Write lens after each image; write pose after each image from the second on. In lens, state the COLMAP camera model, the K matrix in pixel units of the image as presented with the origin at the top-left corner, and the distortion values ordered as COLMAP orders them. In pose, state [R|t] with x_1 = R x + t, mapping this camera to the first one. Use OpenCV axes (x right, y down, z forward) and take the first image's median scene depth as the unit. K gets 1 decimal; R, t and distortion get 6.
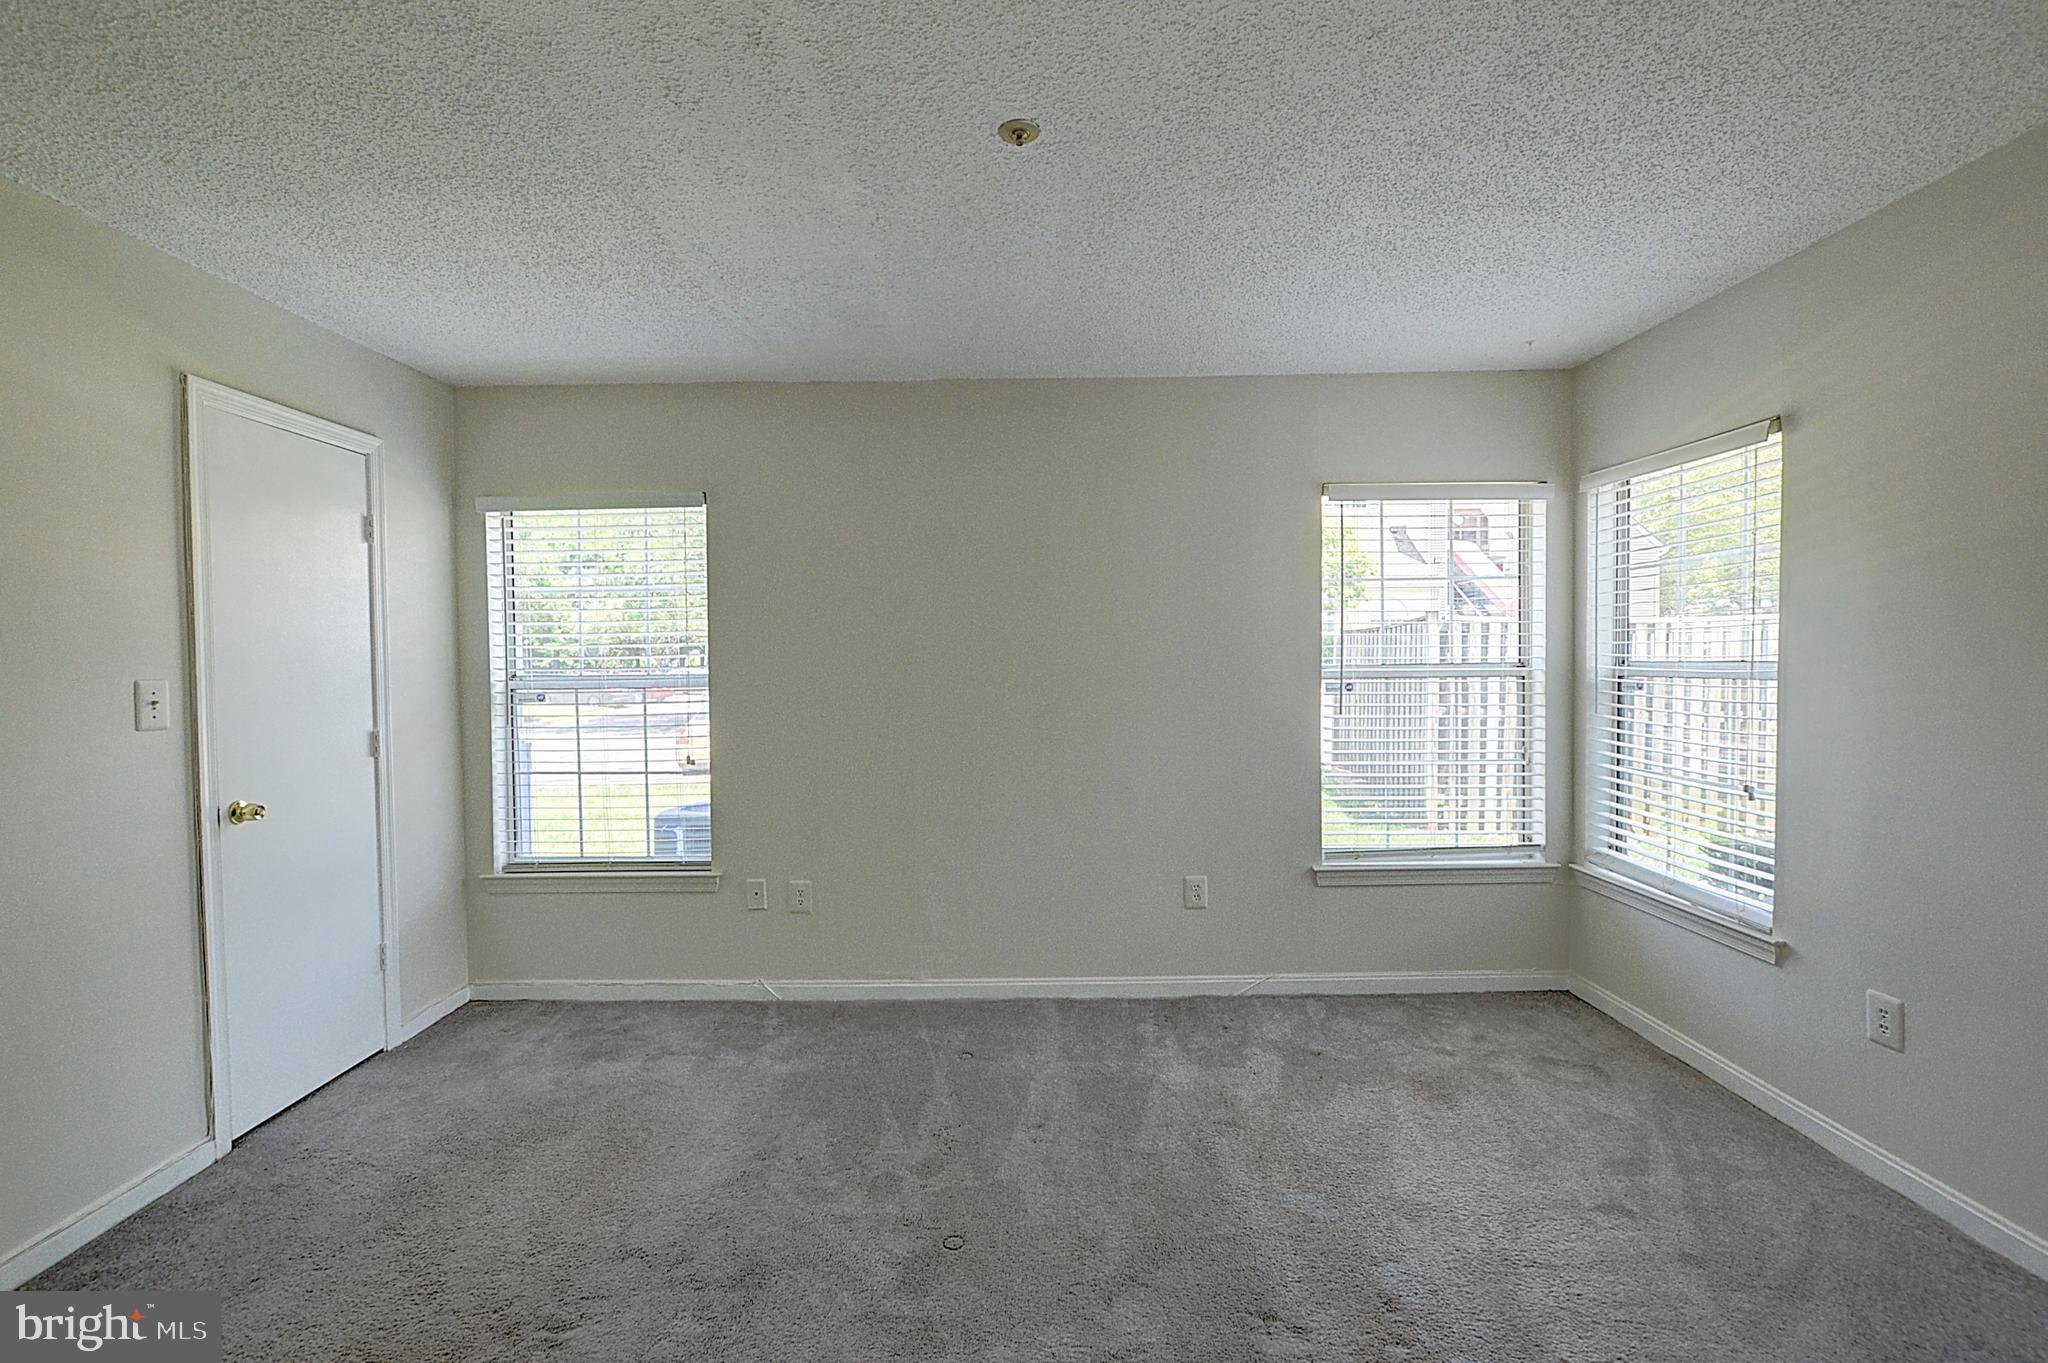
lens RADIAL K [[905.6, 0, 1010.9], [0, 905.6, 684.0], [0, 0, 1]] dist [-0.020612, 0.007480]
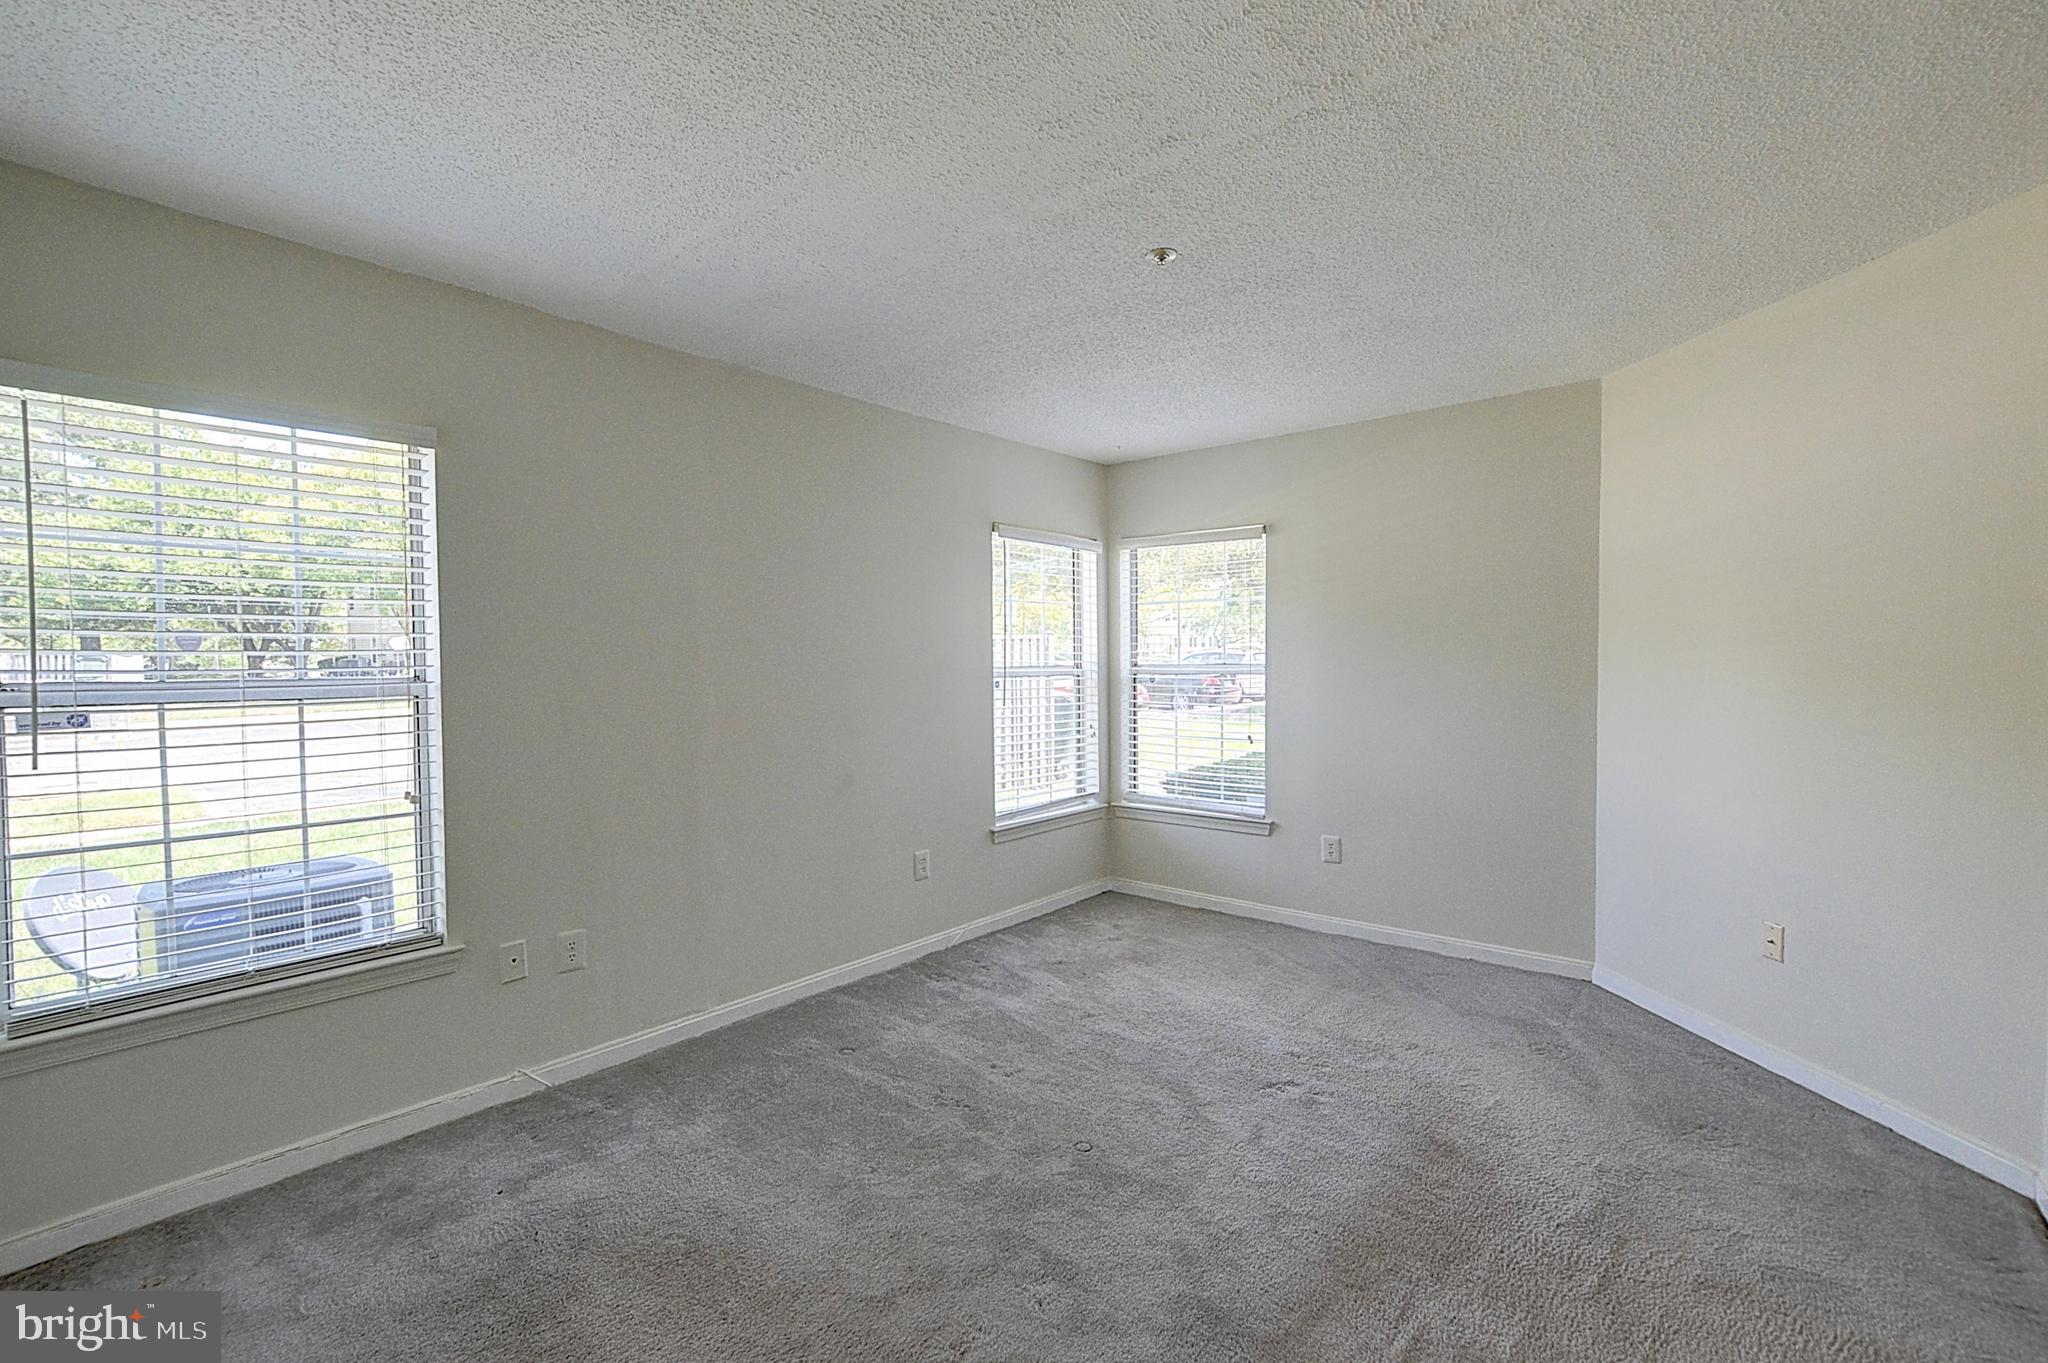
lens RADIAL K [[905.6, 0, 1010.9], [0, 905.6, 684.0], [0, 0, 1]] dist [-0.020612, 0.007480]
pose [[0.640067, -0.011904, 0.768227, -0.626131], [0.021695, 0.999761, -0.002583, 0.006643], [-0.768013, 0.018320, 0.640173, 0.182029]]
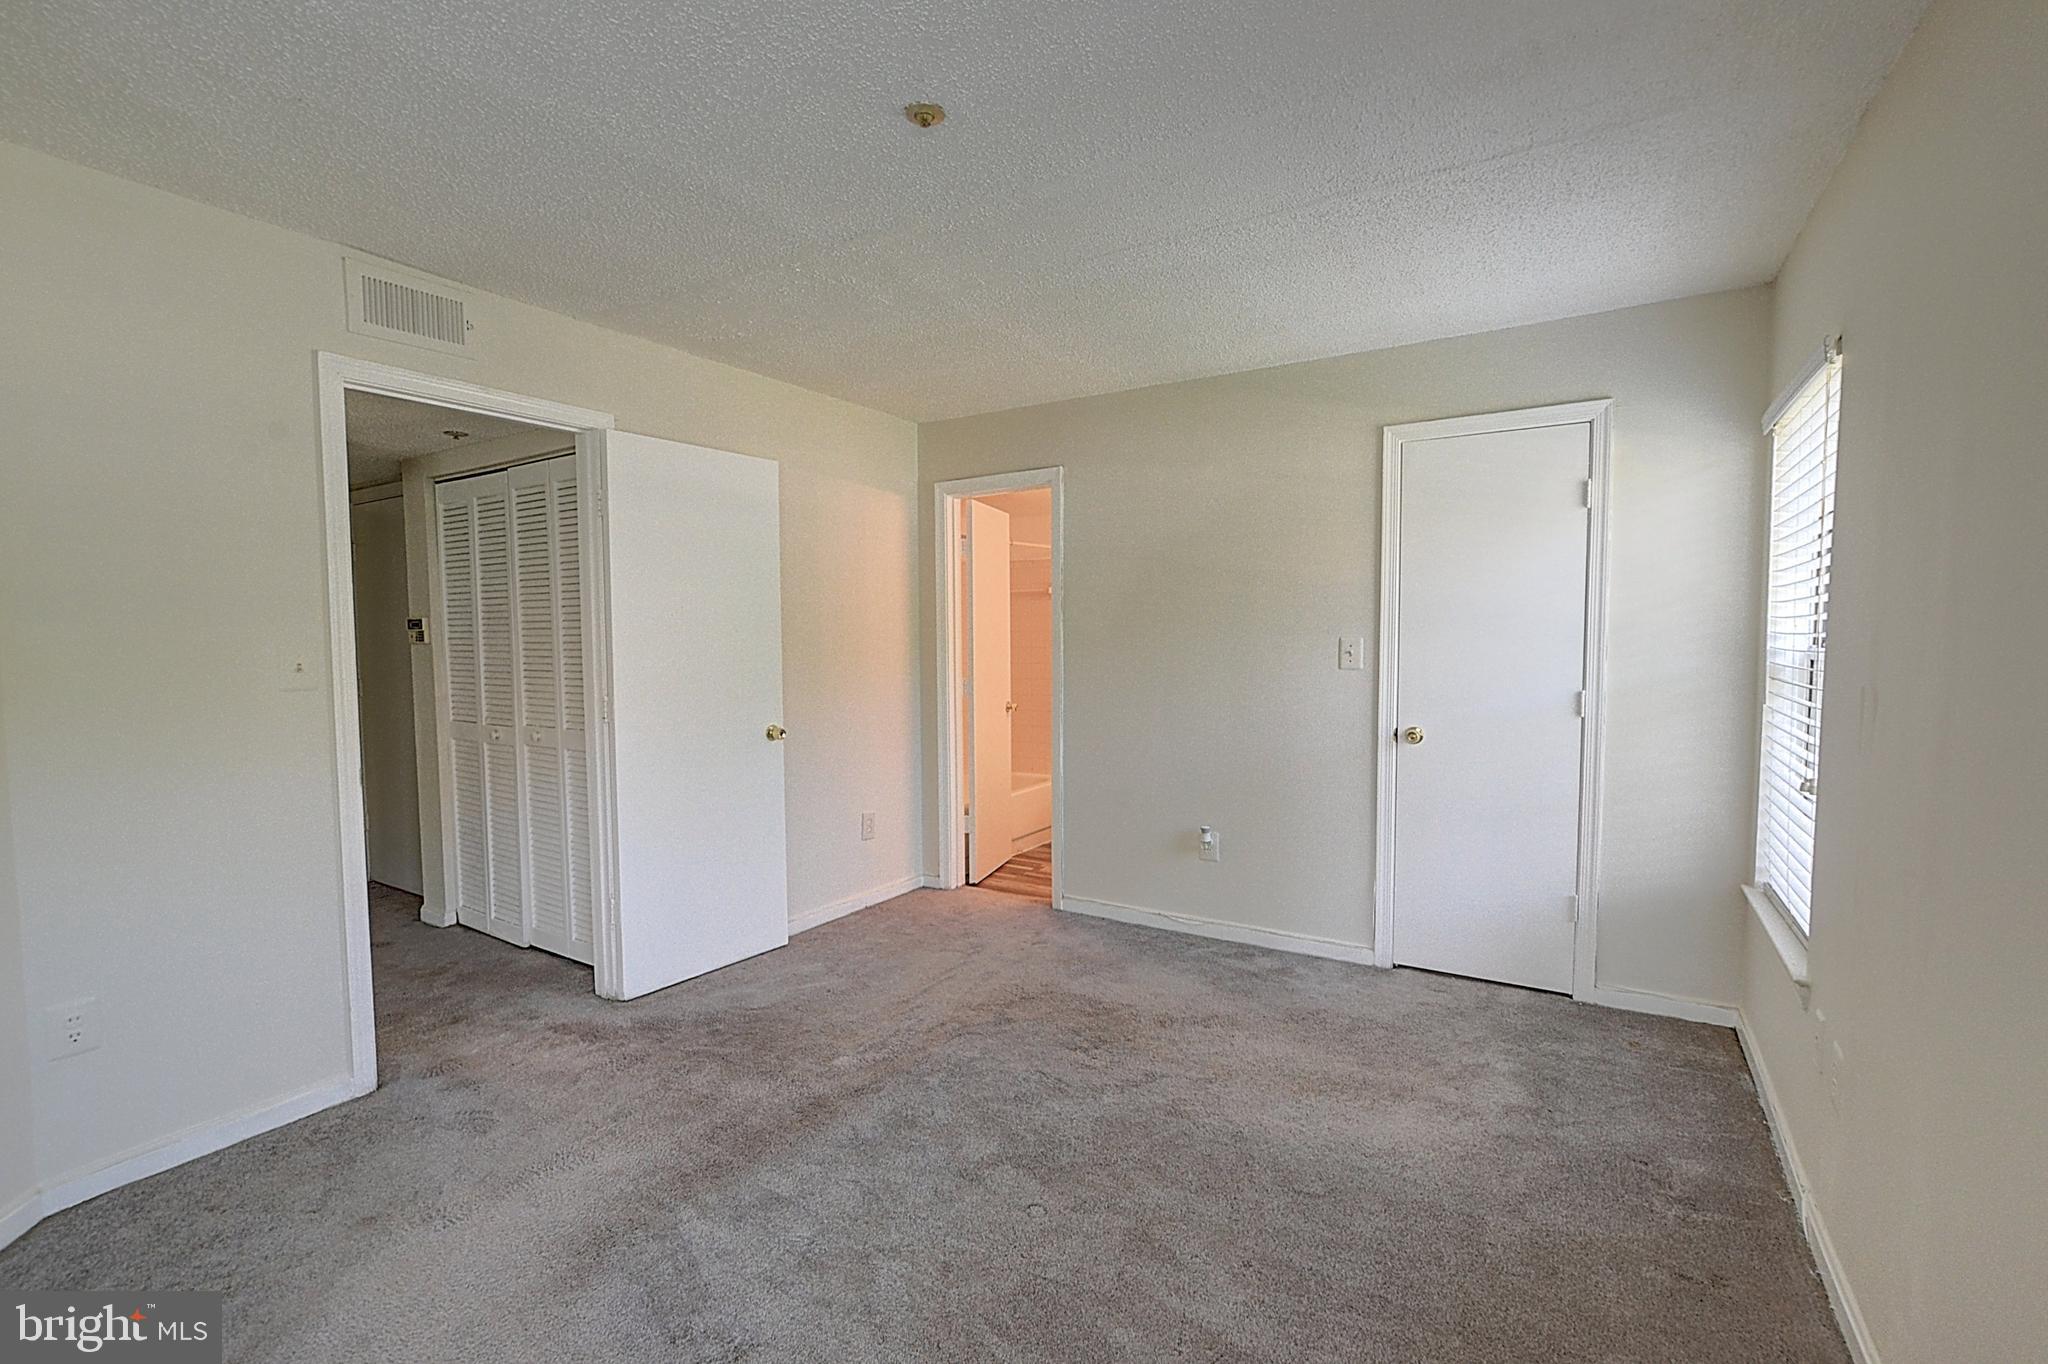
lens RADIAL K [[905.6, 0, 1010.9], [0, 905.6, 684.5], [0, 0, 1]] dist [-0.020612, 0.007480]
pose [[-0.530497, 0.064663, -0.845217, 0.464458], [-0.009115, 0.996594, 0.081965, -0.031125], [0.847638, 0.051186, -0.528100, 0.896803]]
